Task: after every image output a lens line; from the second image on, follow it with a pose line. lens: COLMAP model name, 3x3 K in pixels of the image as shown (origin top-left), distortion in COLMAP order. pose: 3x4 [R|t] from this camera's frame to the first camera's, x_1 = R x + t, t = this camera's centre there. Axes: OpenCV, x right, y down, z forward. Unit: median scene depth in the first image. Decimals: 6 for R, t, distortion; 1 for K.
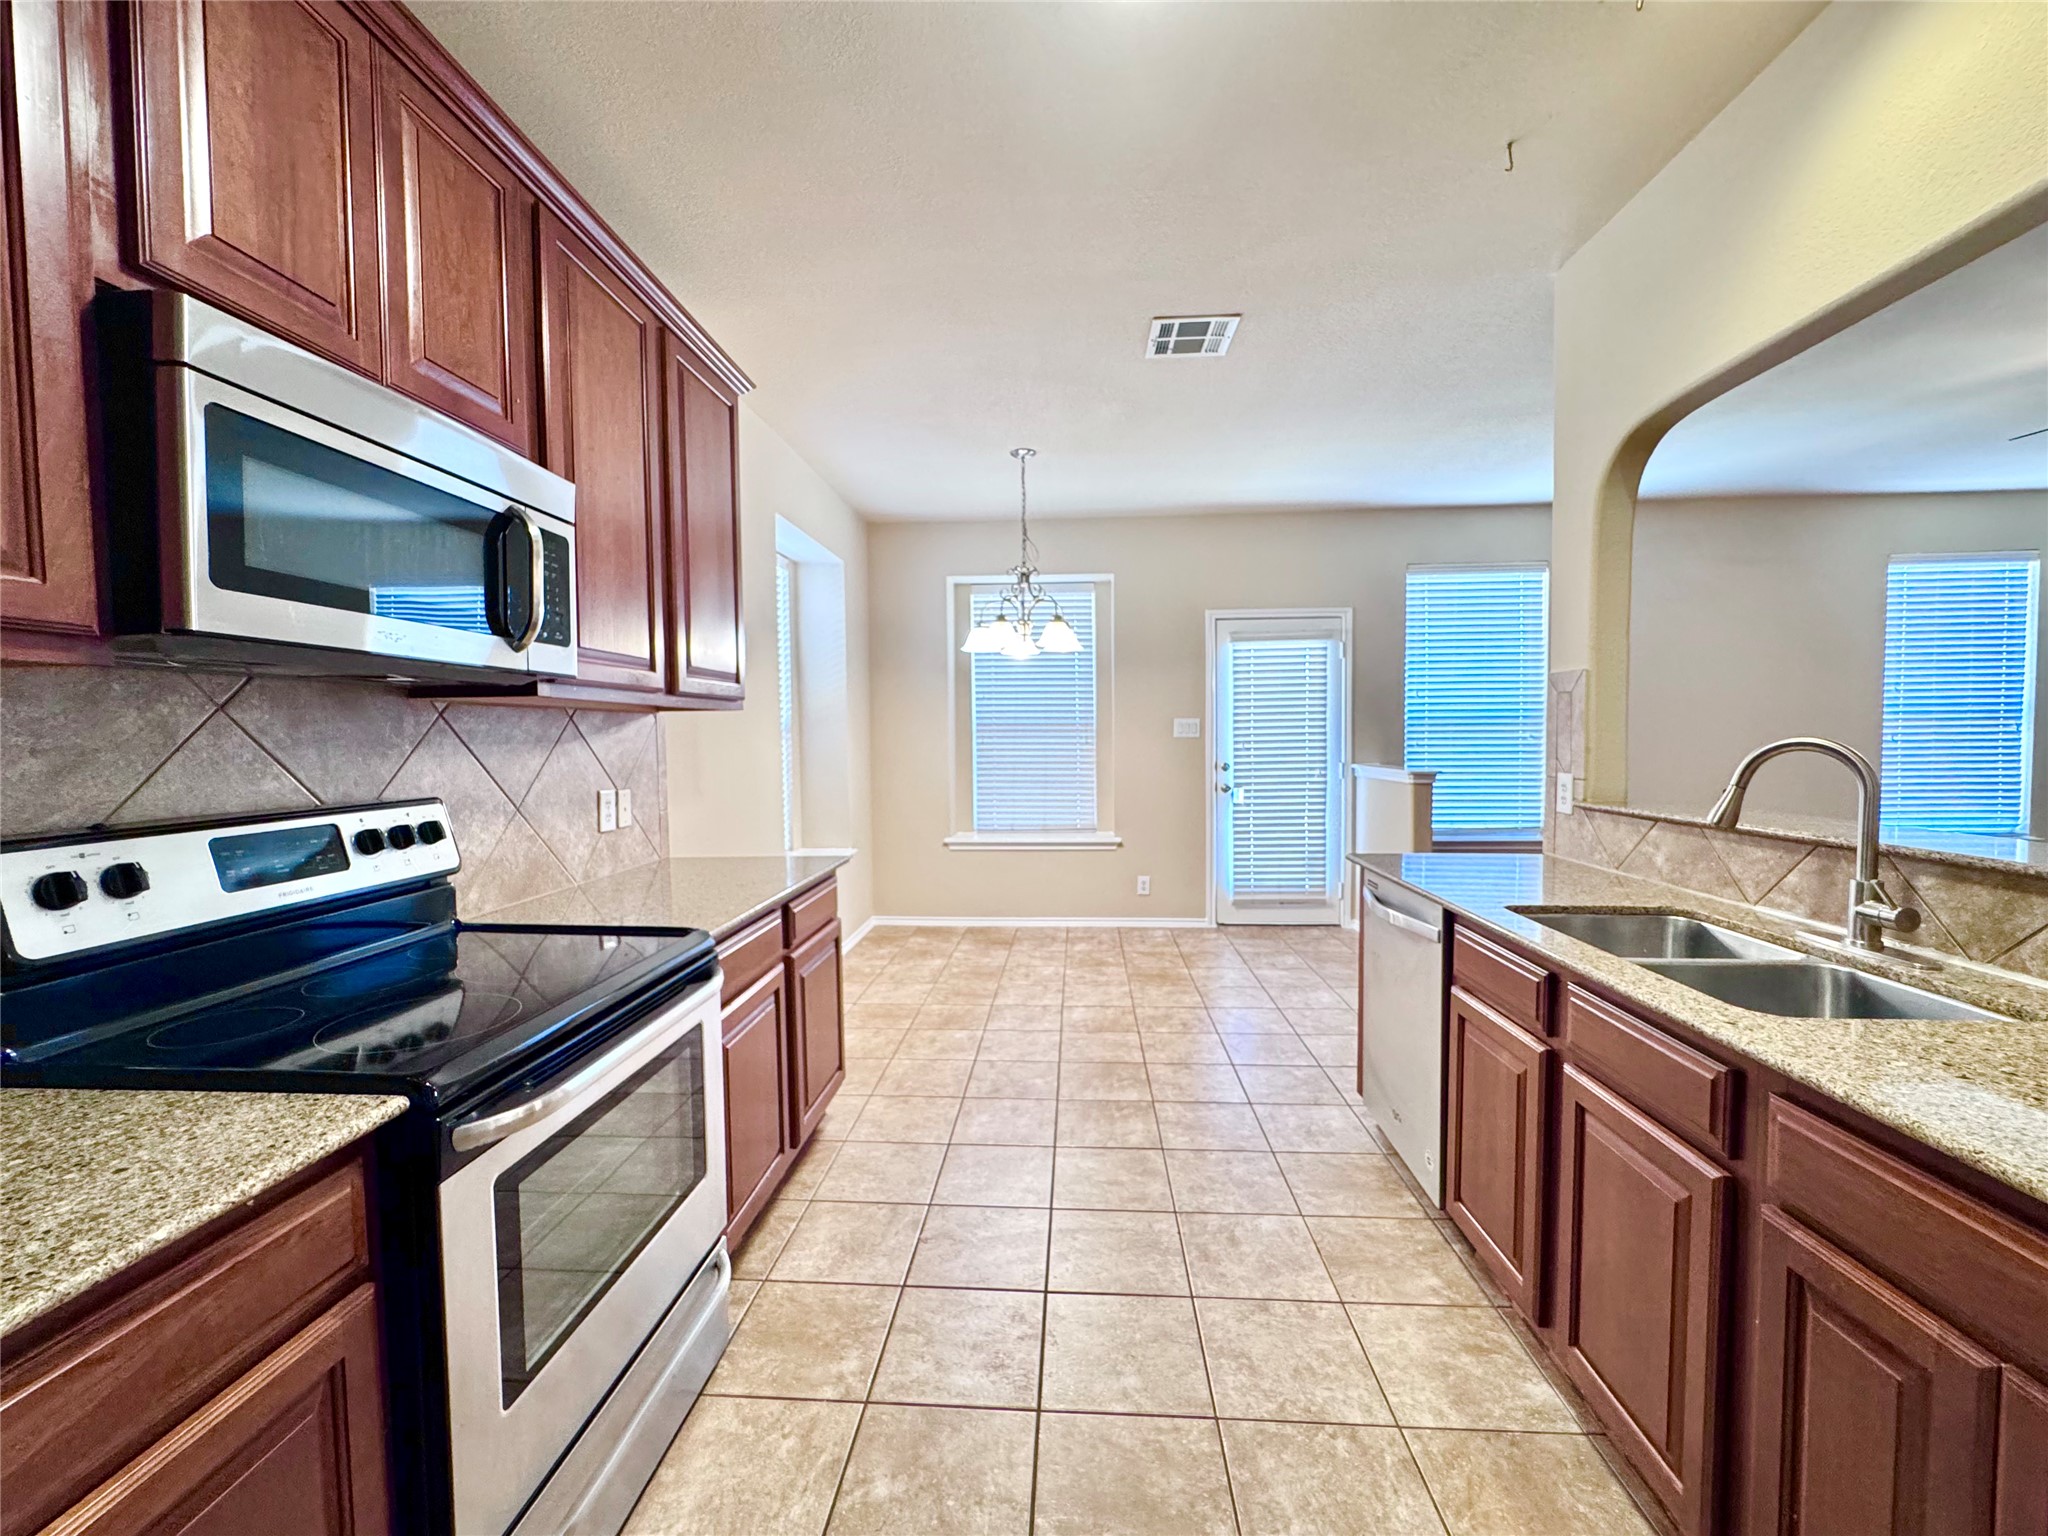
lens RADIAL K [[817.0, 0, 1029.0], [0, 817.0, 770.5], [0, 0, 1]] dist [-0.003426, 0.000204]
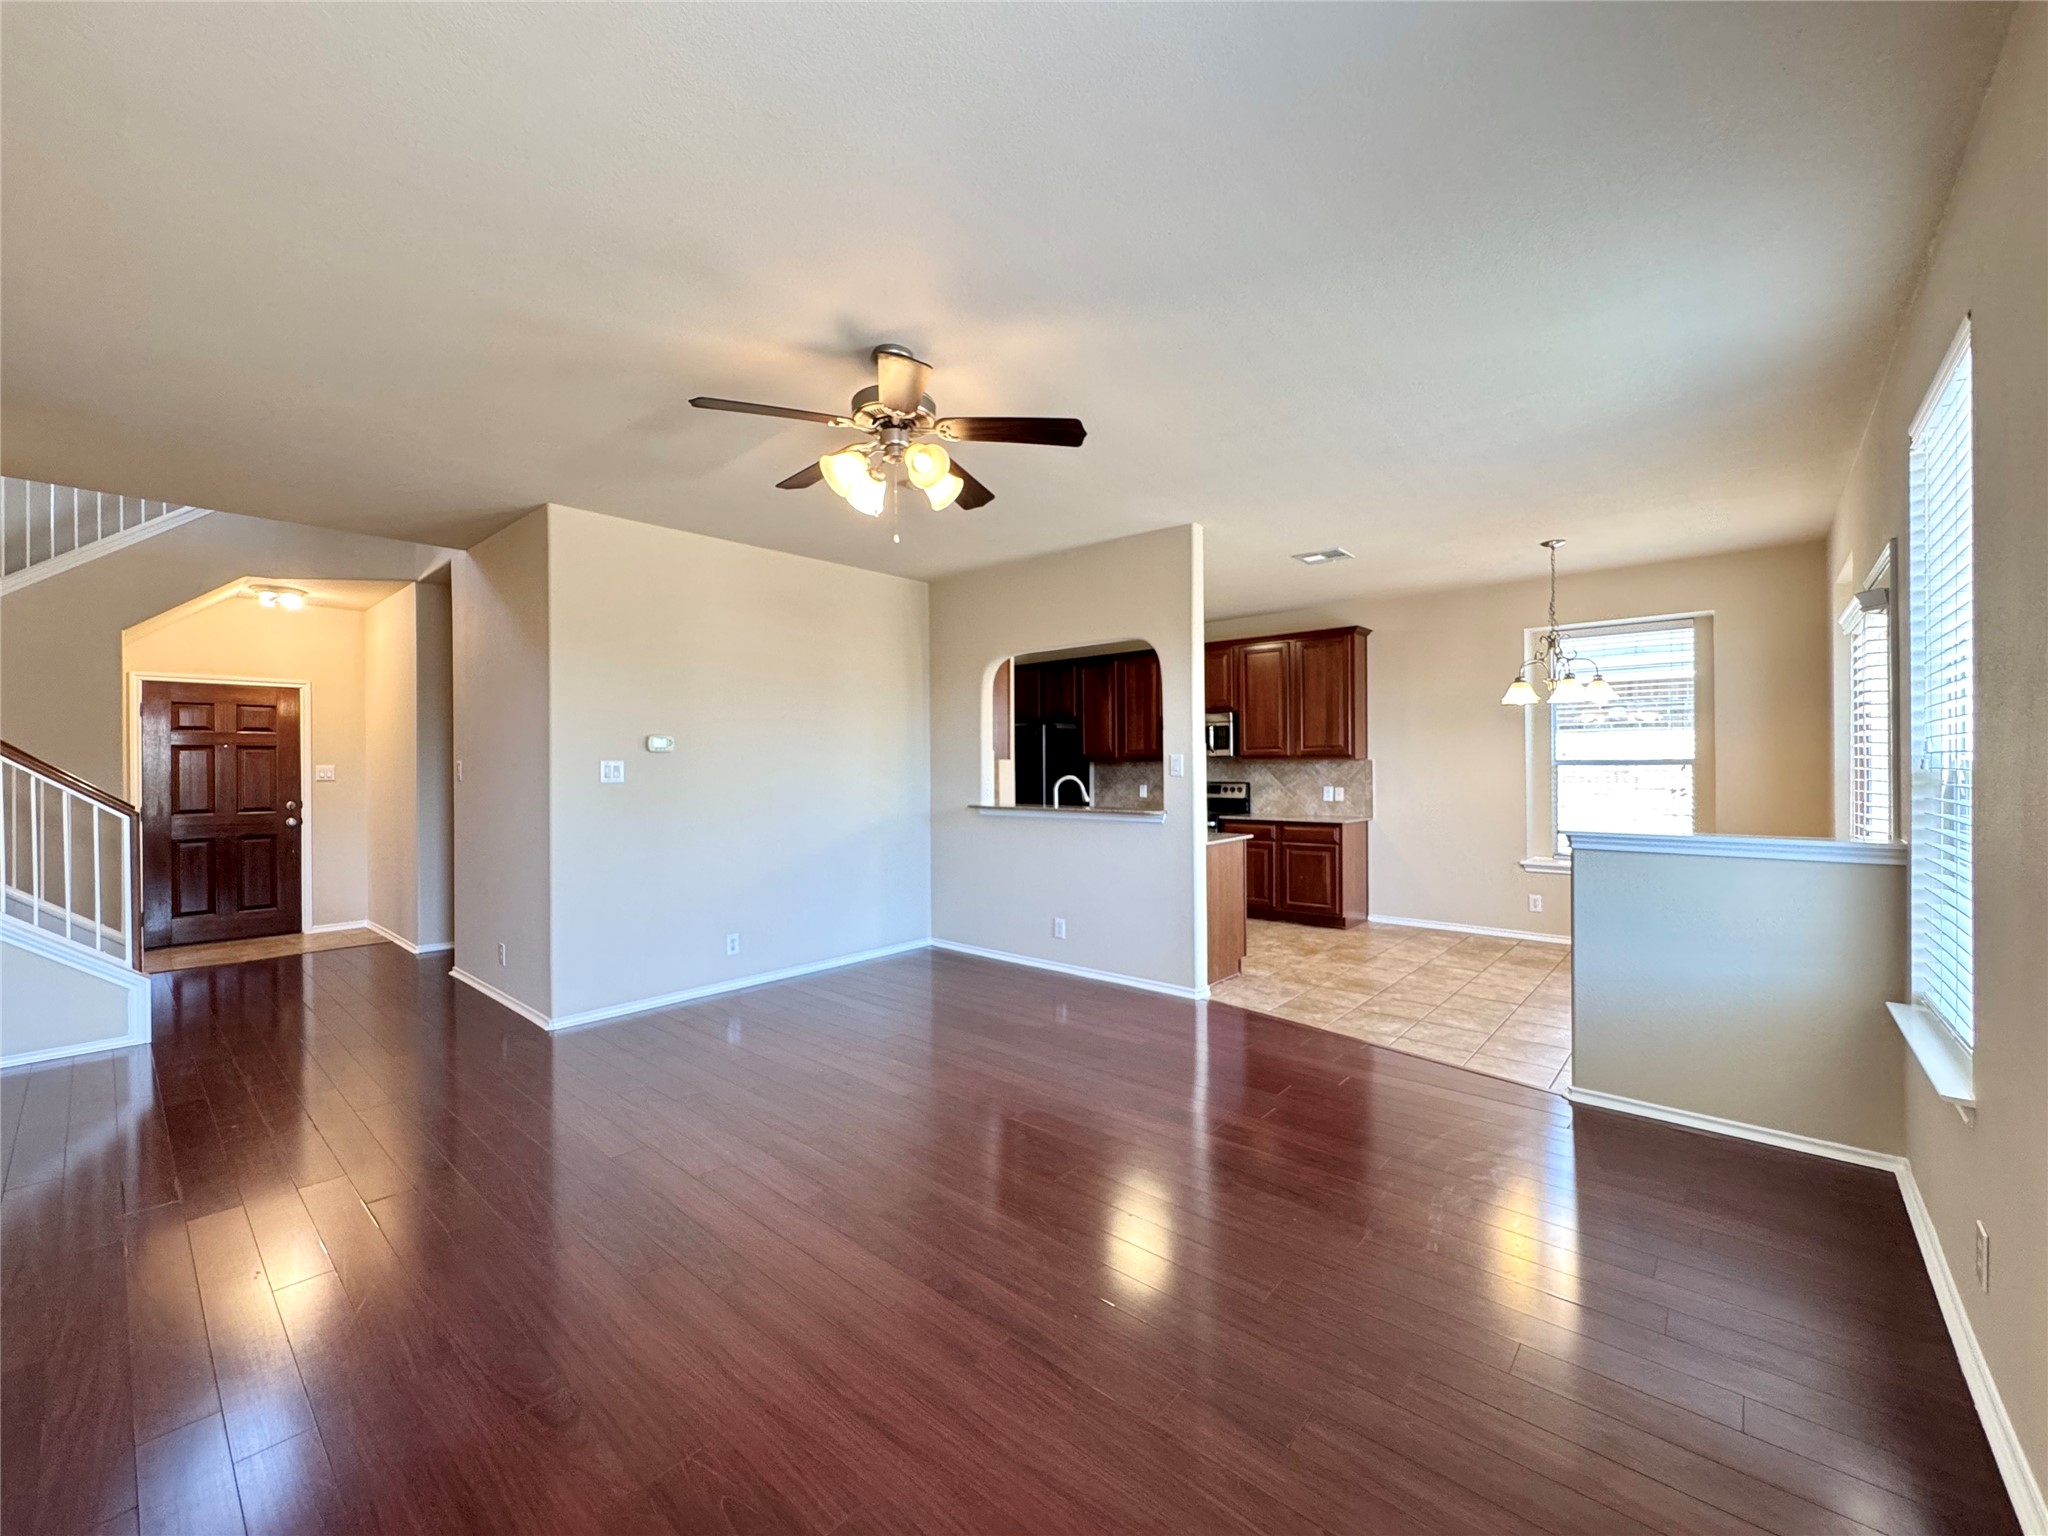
lens RADIAL K [[817.0, 0, 1011.8], [0, 817.0, 771.2], [0, 0, 1]] dist [-0.003426, 0.000204]
pose [[-0.622064, 0.011681, -0.782879, 1.728058], [-0.026379, 0.999008, 0.035865, -0.074846], [0.782522, 0.042962, -0.621139, 1.339062]]
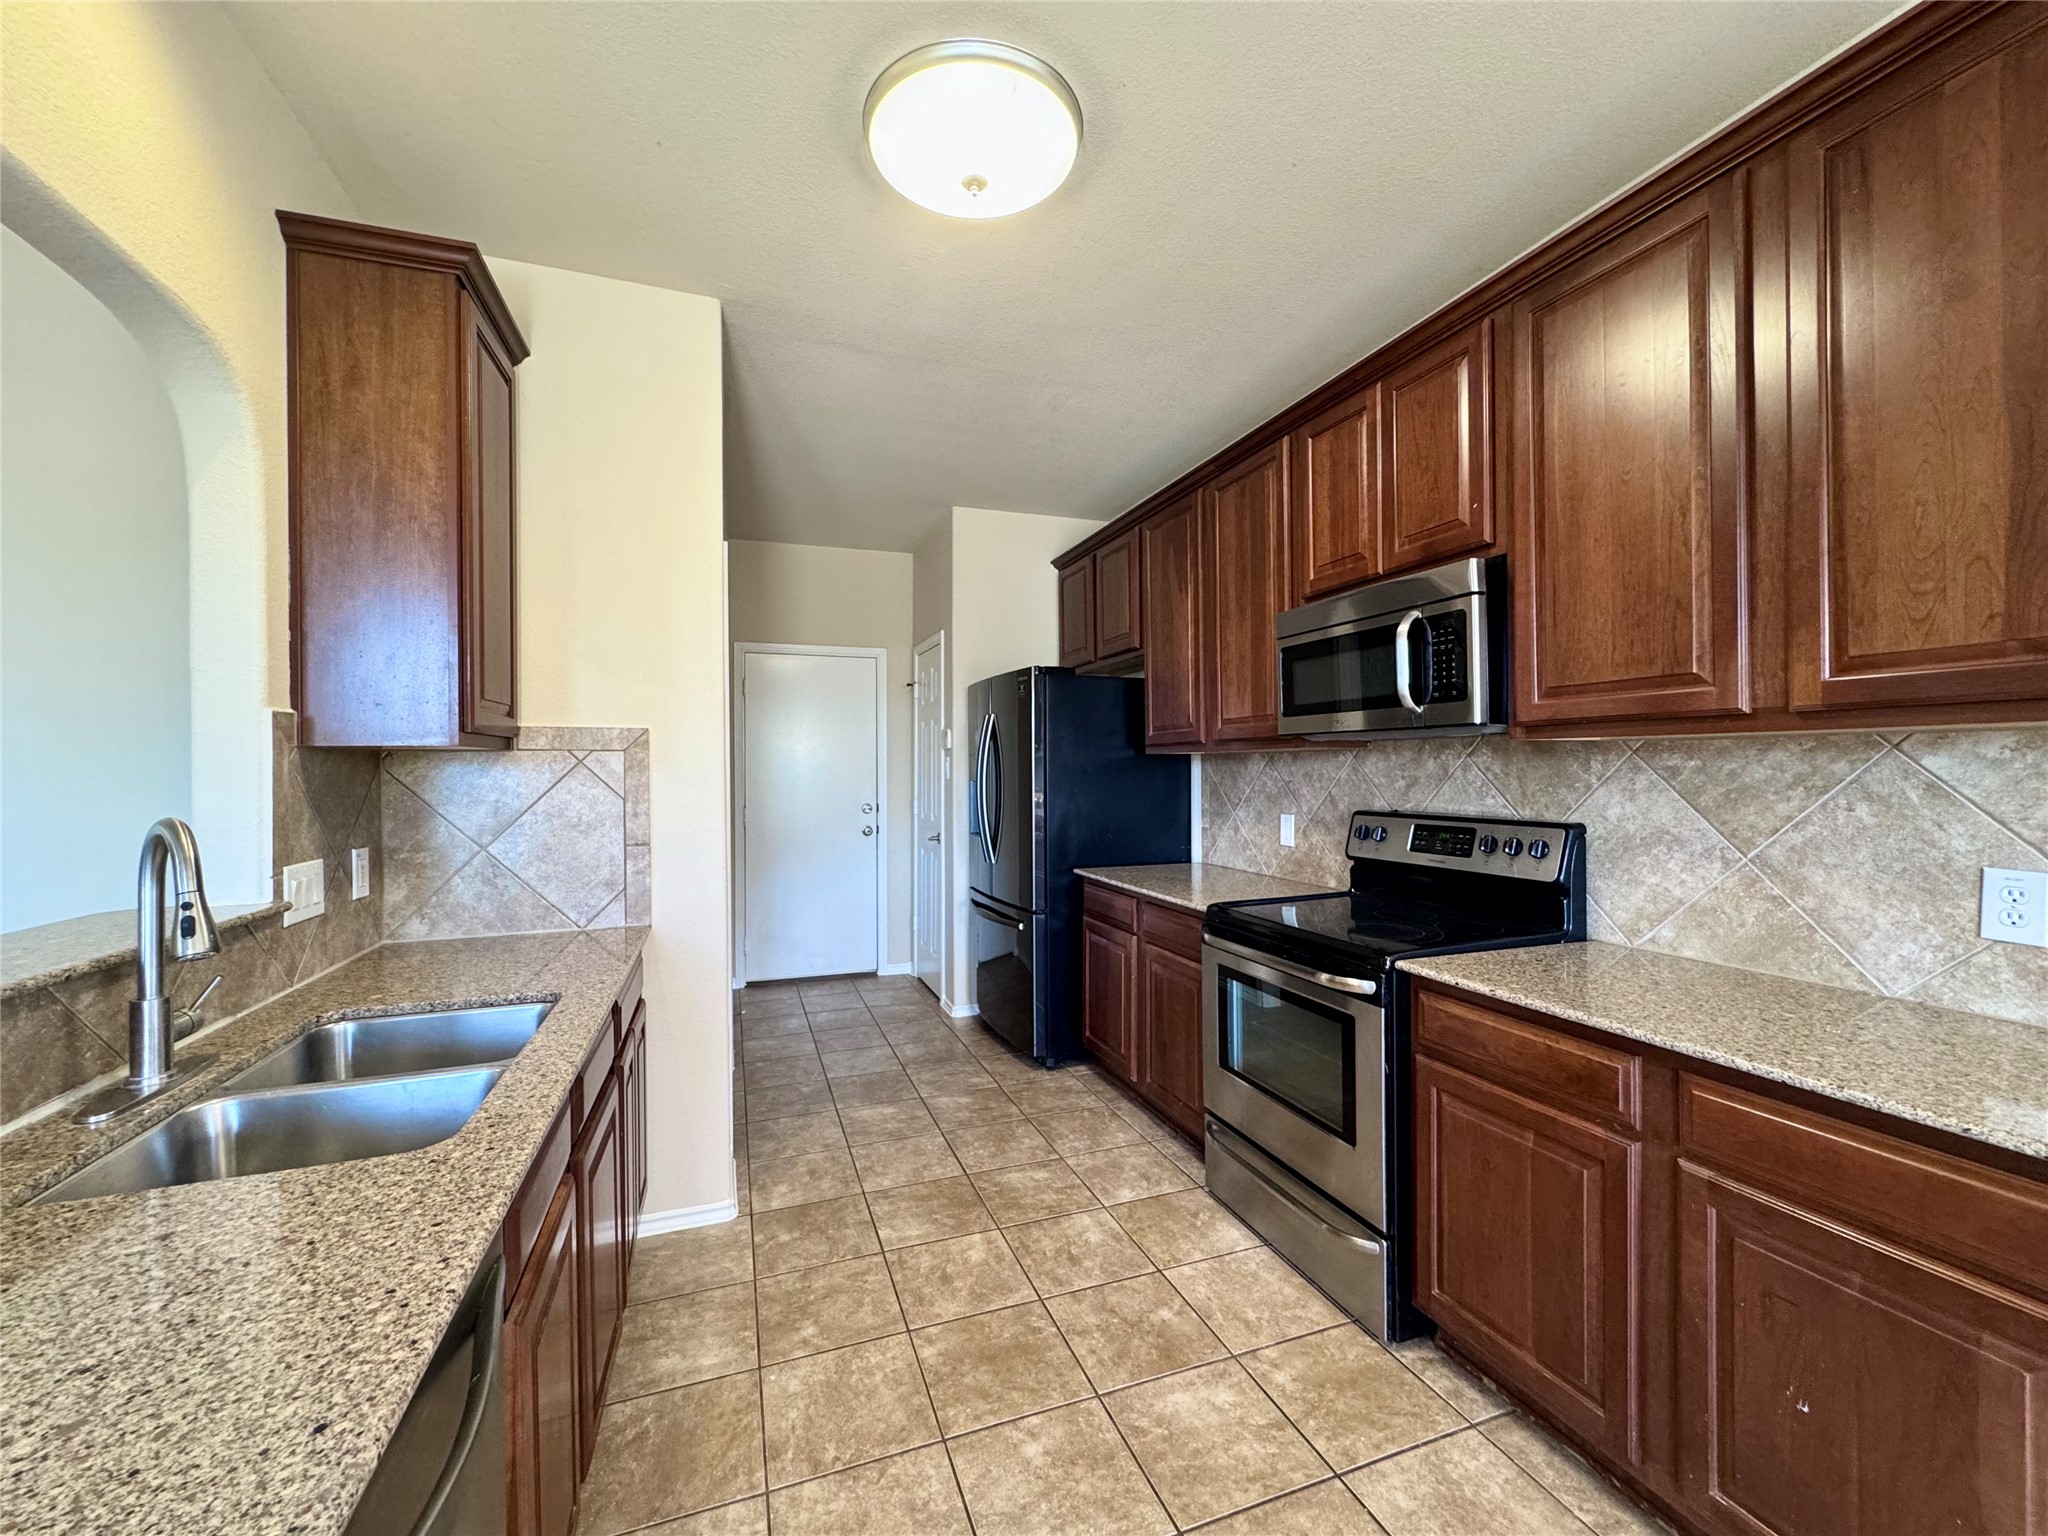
lens RADIAL K [[817.0, 0, 1016.0], [0, 817.0, 767.7], [0, 0, 1]] dist [-0.003426, 0.000204]
pose [[-0.919439, 0.020957, -0.392673, 0.235686], [0.003332, 0.998958, 0.045514, -0.051453], [0.393218, 0.040539, -0.918551, 0.859902]]
